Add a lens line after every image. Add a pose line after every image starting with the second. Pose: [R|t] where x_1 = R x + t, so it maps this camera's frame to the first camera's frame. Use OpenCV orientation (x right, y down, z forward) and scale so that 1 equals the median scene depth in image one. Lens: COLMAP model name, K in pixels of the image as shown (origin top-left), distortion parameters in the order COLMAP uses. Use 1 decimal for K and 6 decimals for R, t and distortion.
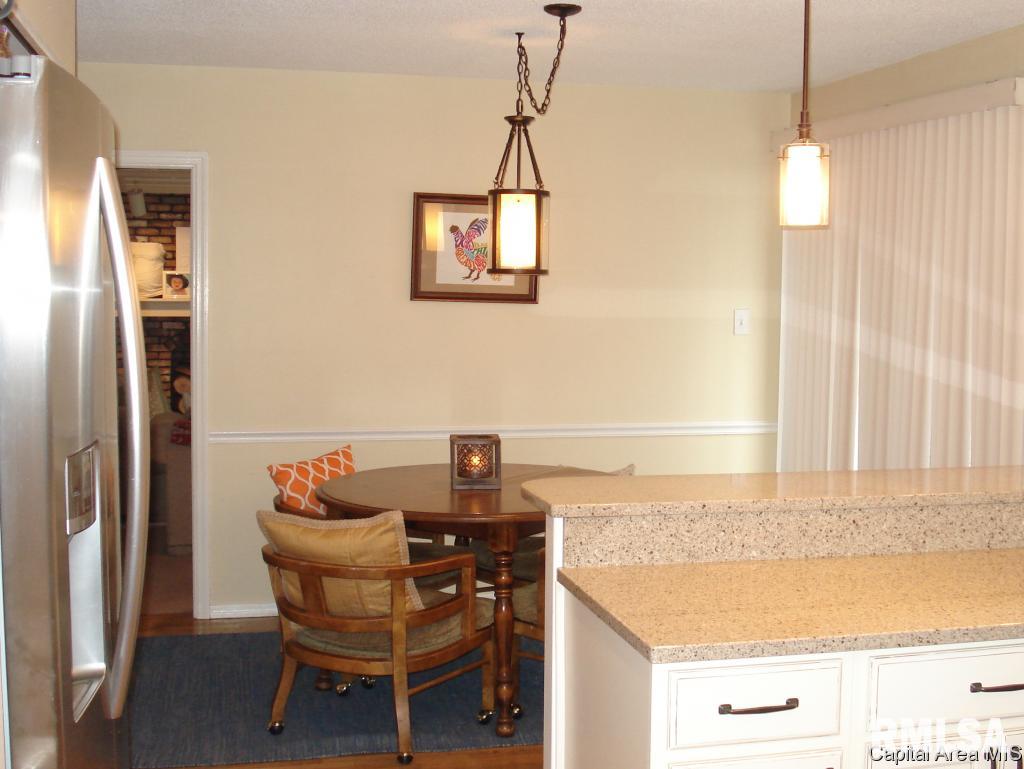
lens RADIAL K [[1247.0, 0, 506.9], [0, 1247.0, 388.7], [0, 0, 1]] dist [-0.115539, 0.000000]
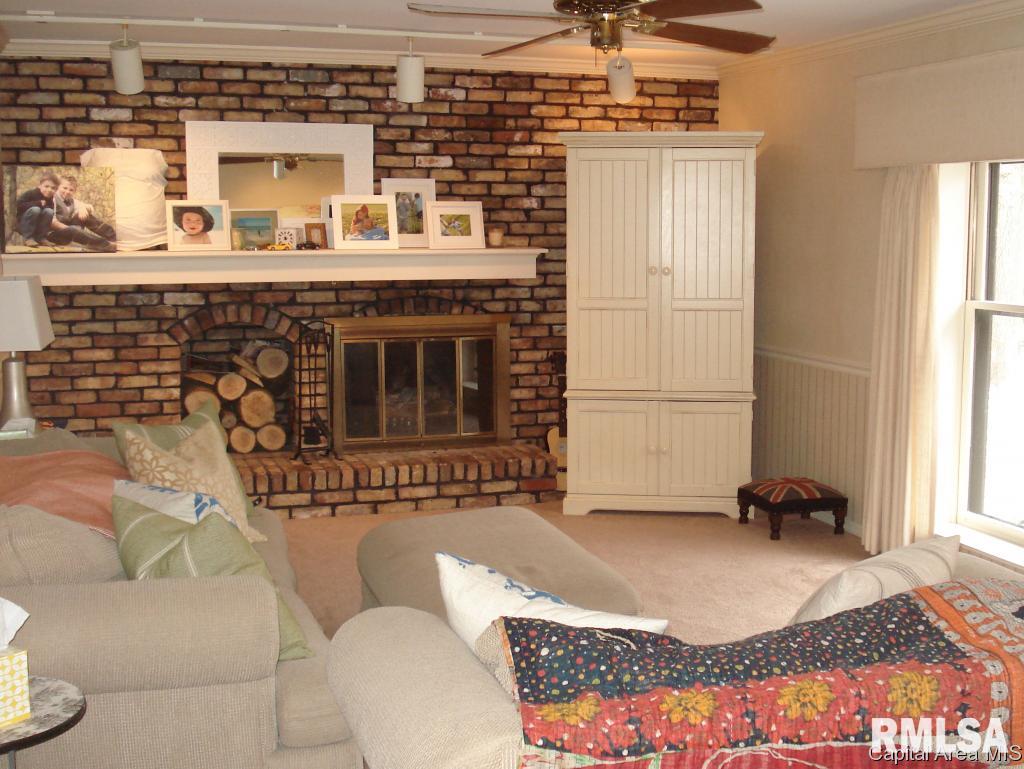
lens RADIAL K [[1247.0, 0, 514.9], [0, 1247.0, 379.2], [0, 0, 1]] dist [-0.115539, 0.000000]
pose [[0.995952, -0.022755, 0.086958, -0.345171], [0.018740, 0.998732, 0.046720, -0.077312], [-0.087911, -0.044901, 0.995116, 0.872928]]
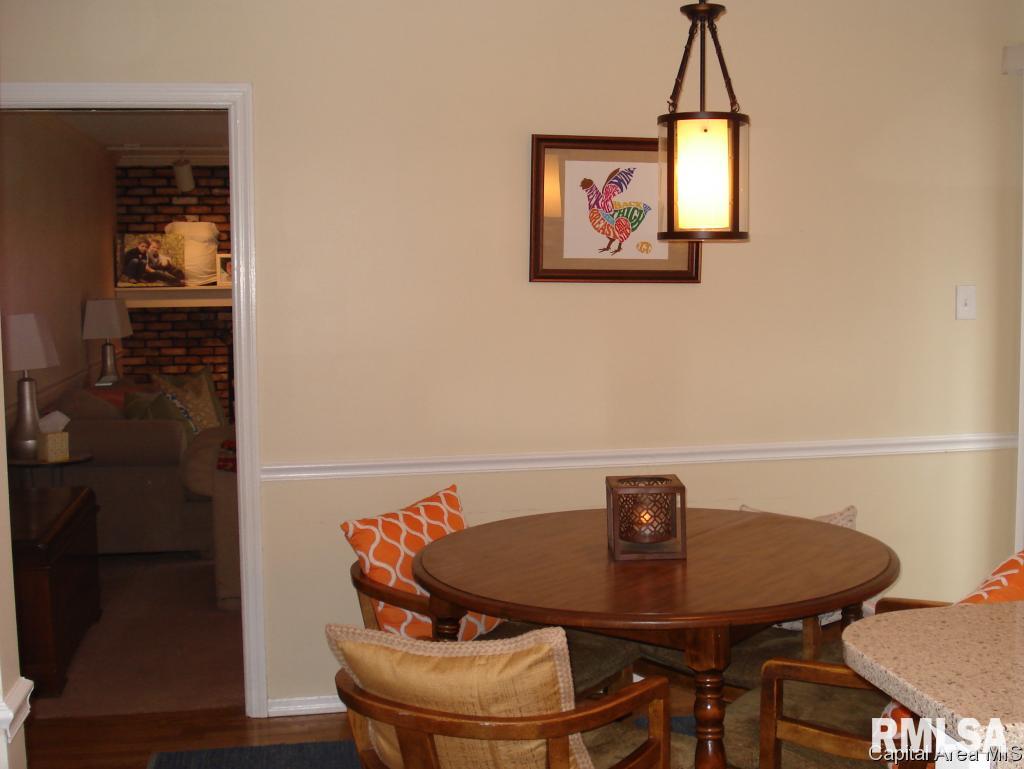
lens RADIAL K [[1211.9, 0, 516.7], [0, 1211.9, 381.7], [0, 0, 1]] dist [-0.122939, 0.000000]
pose [[0.998884, -0.017290, -0.043952, -0.061082], [0.017819, 0.999773, 0.011664, -0.022636], [0.043741, -0.012434, 0.998966, 0.317154]]
